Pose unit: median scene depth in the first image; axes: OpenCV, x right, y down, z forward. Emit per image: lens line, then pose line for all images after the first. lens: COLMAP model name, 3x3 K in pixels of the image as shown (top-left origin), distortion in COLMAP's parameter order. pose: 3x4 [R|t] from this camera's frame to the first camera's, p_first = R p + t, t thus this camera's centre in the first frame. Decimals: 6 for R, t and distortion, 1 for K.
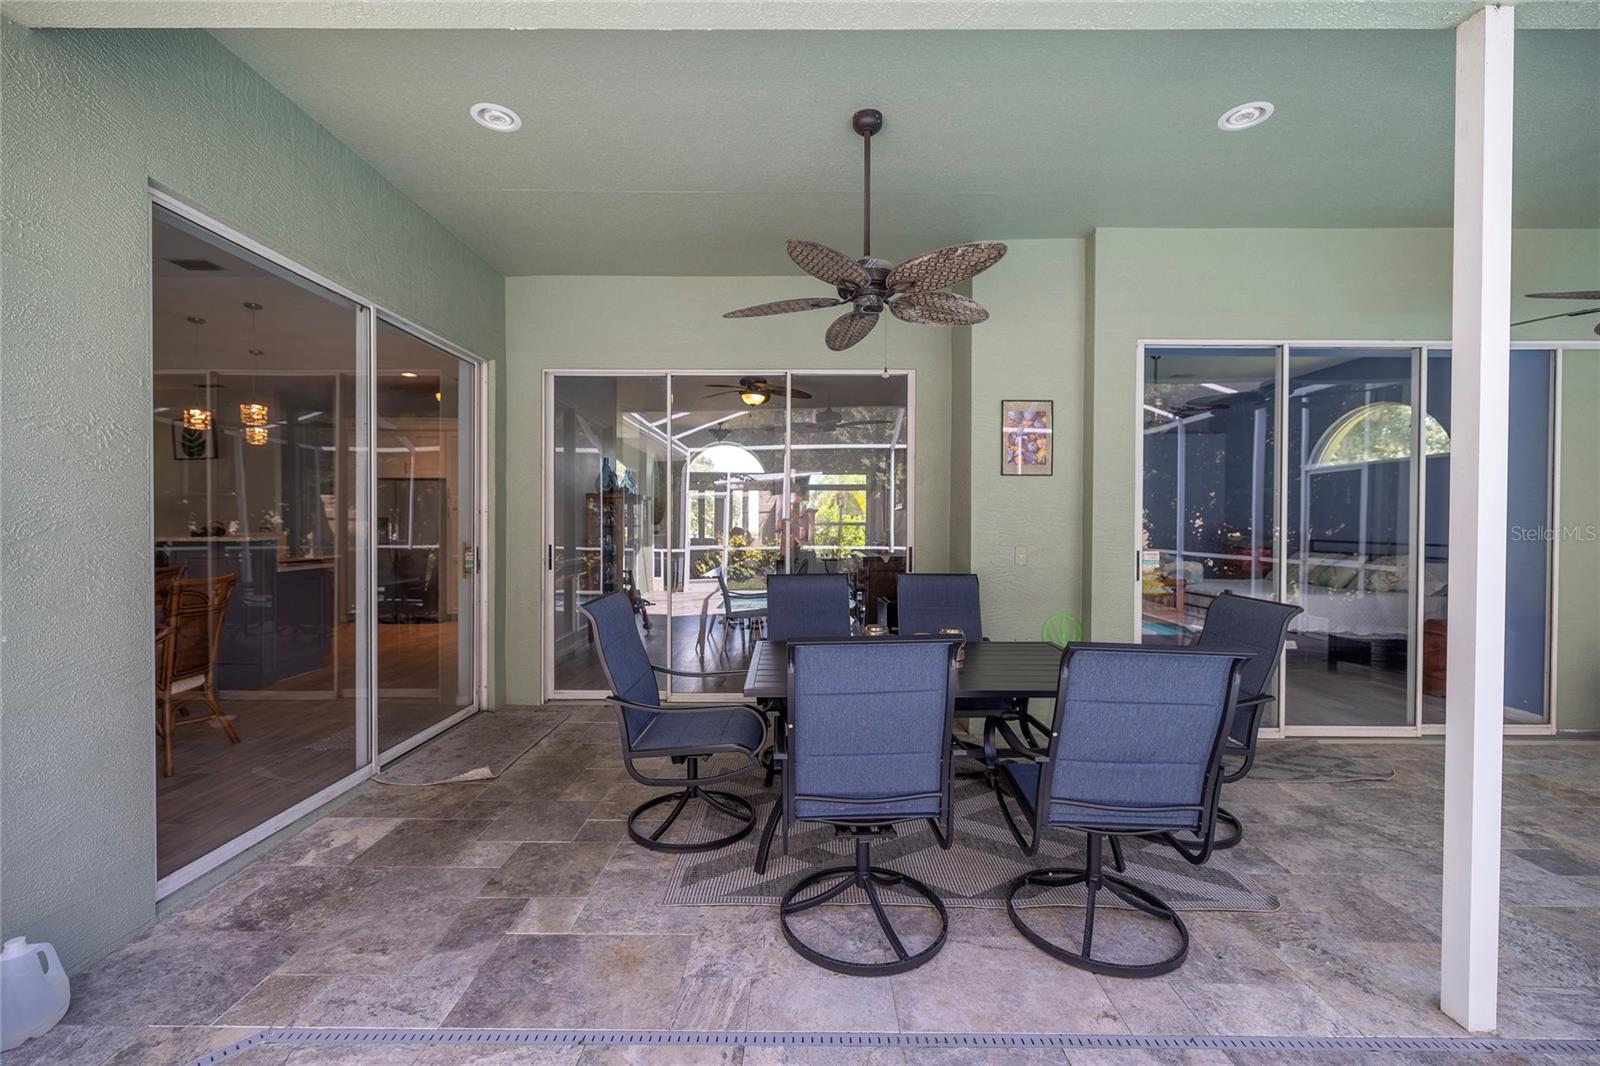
lens RADIAL K [[665.2, 0, 810.3], [0, 665.2, 531.8], [0, 0, 1]] dist [-0.001841, -0.000237]
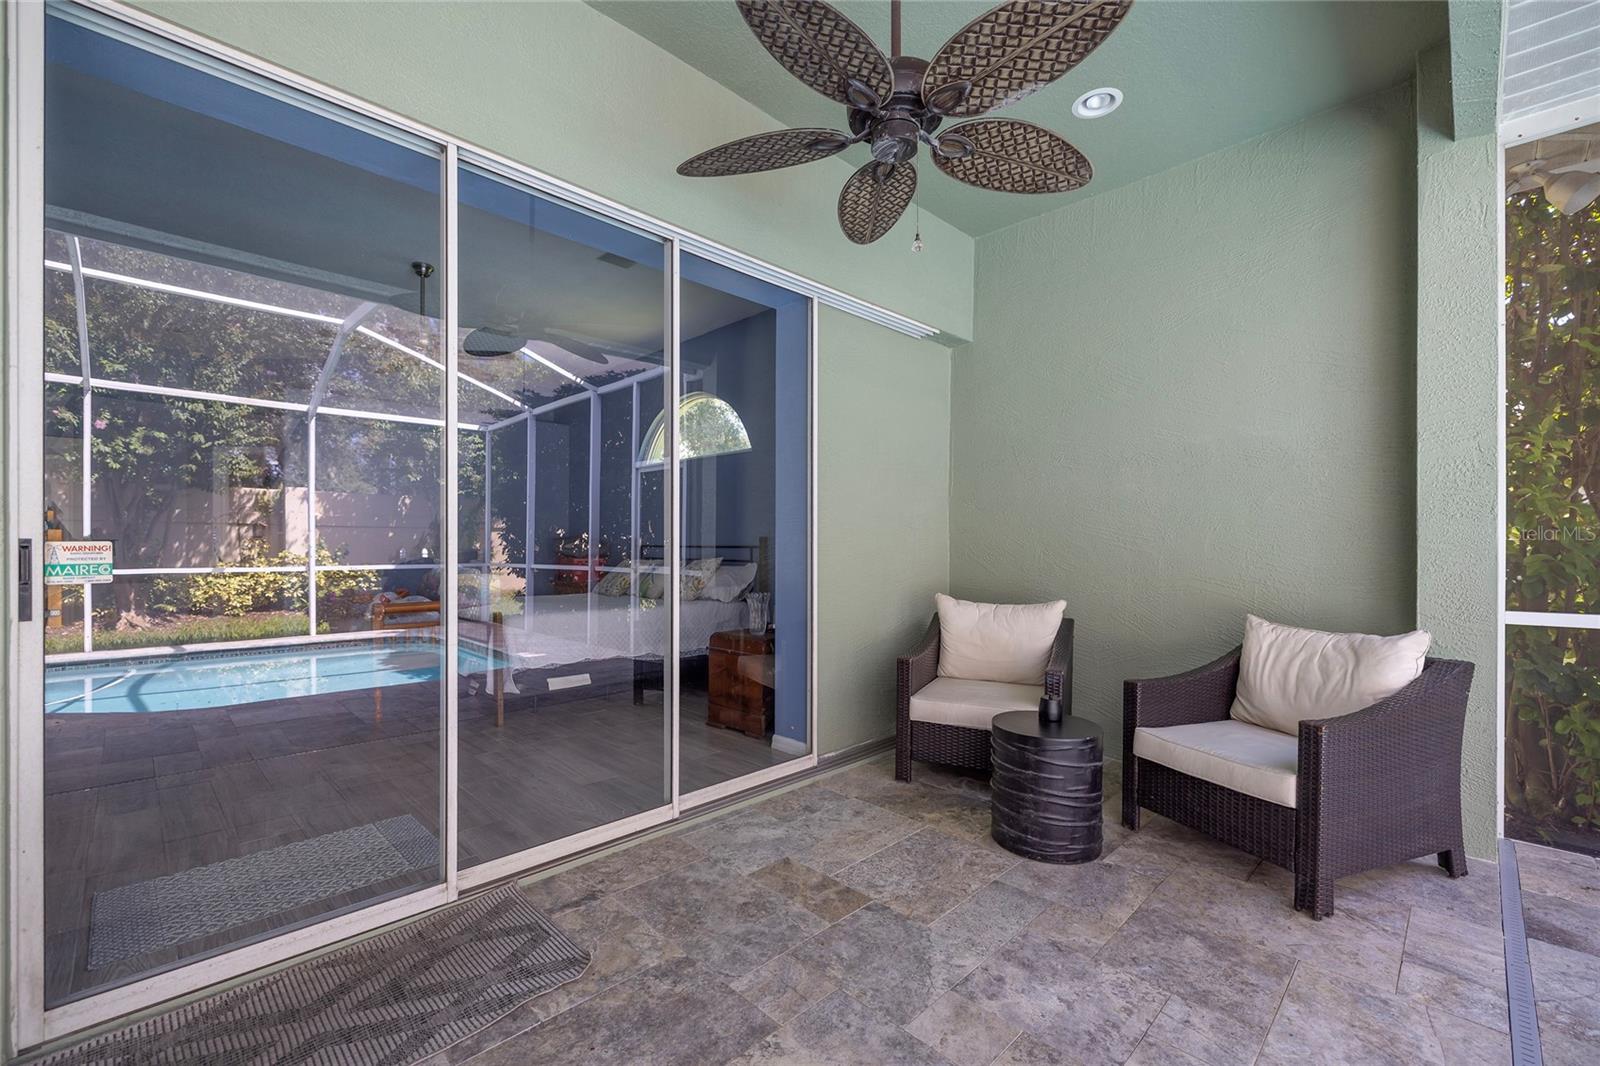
lens RADIAL K [[665.2, 0, 792.4], [0, 665.2, 554.9], [0, 0, 1]] dist [-0.001841, -0.000237]
pose [[0.712101, -0.012805, 0.701960, 0.554505], [0.010616, 0.999916, 0.007471, 0.040377], [-0.701997, 0.002132, 0.712177, 0.455740]]
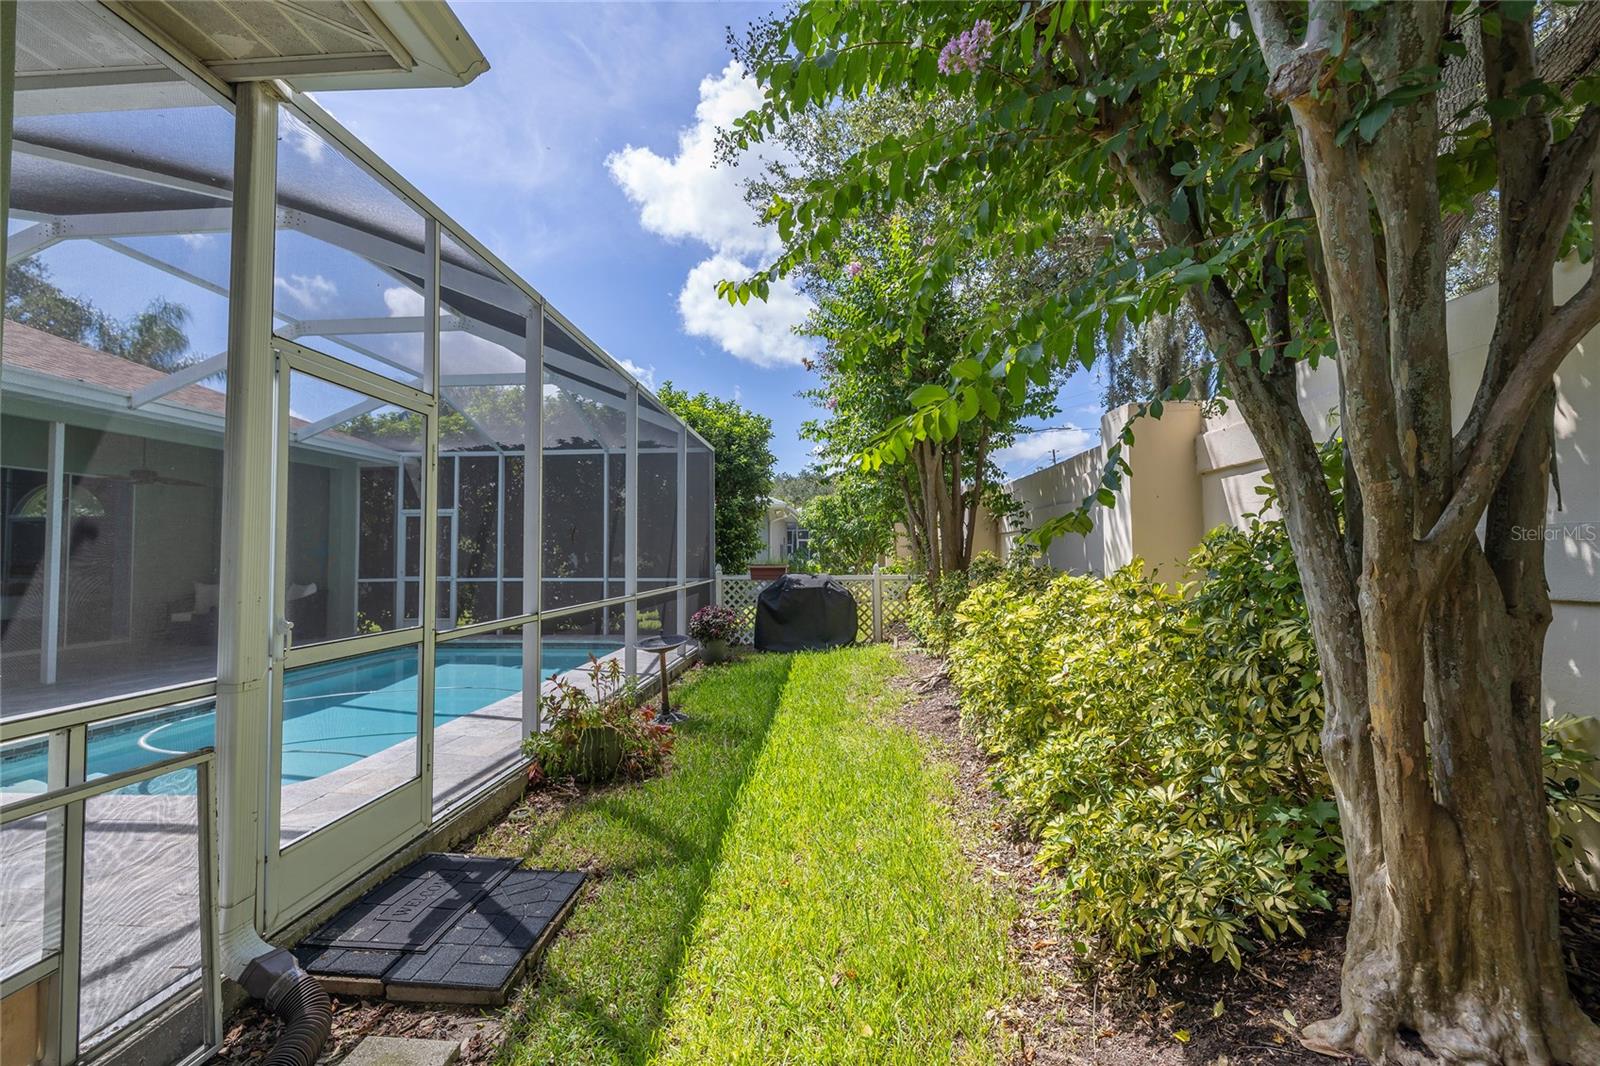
lens RADIAL K [[665.2, 0, 790.2], [0, 665.2, 527.4], [0, 0, 1]] dist [-0.001841, -0.000237]
pose [[0.075881, 0.035020, 0.996502, -1.154519], [0.022541, 0.999067, -0.036826, 0.034038], [-0.996862, 0.025256, 0.075021, -1.636575]]
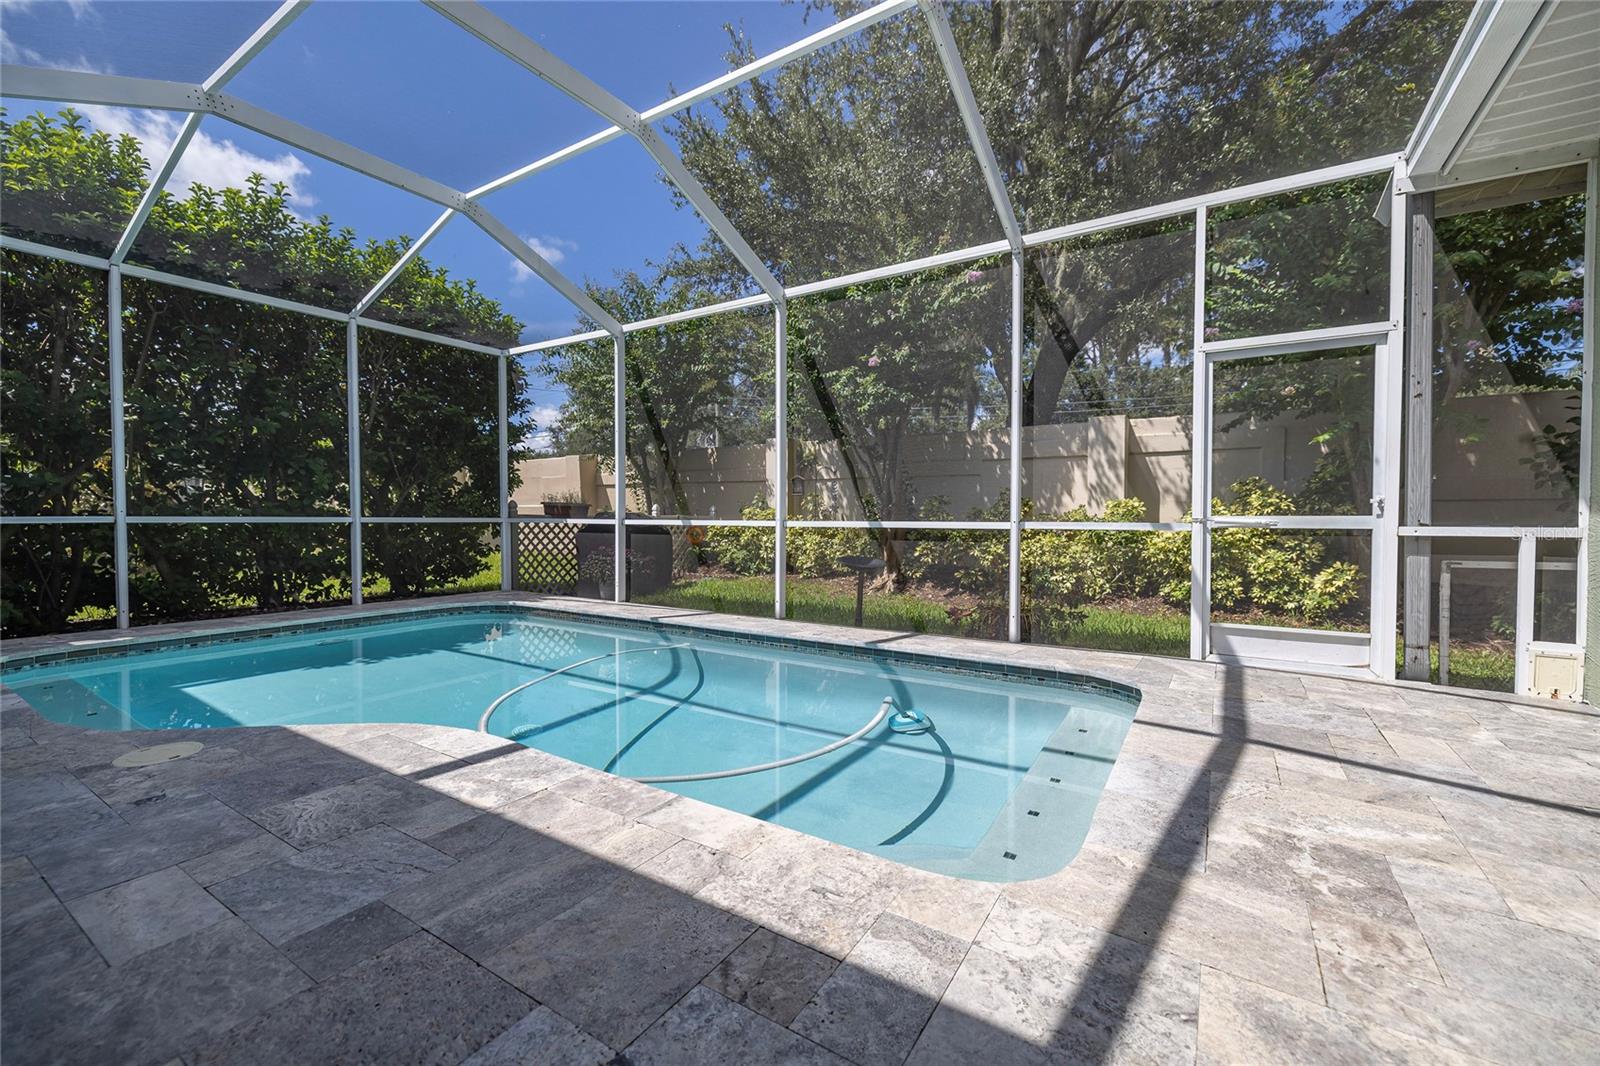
lens RADIAL K [[665.2, 0, 796.2], [0, 665.2, 533.1], [0, 0, 1]] dist [-0.001841, -0.000237]
pose [[-0.827785, -0.019674, 0.560701, -0.423031], [0.000538, 0.999357, 0.035860, 0.102180], [-0.561046, 0.029986, -0.827242, 0.216608]]
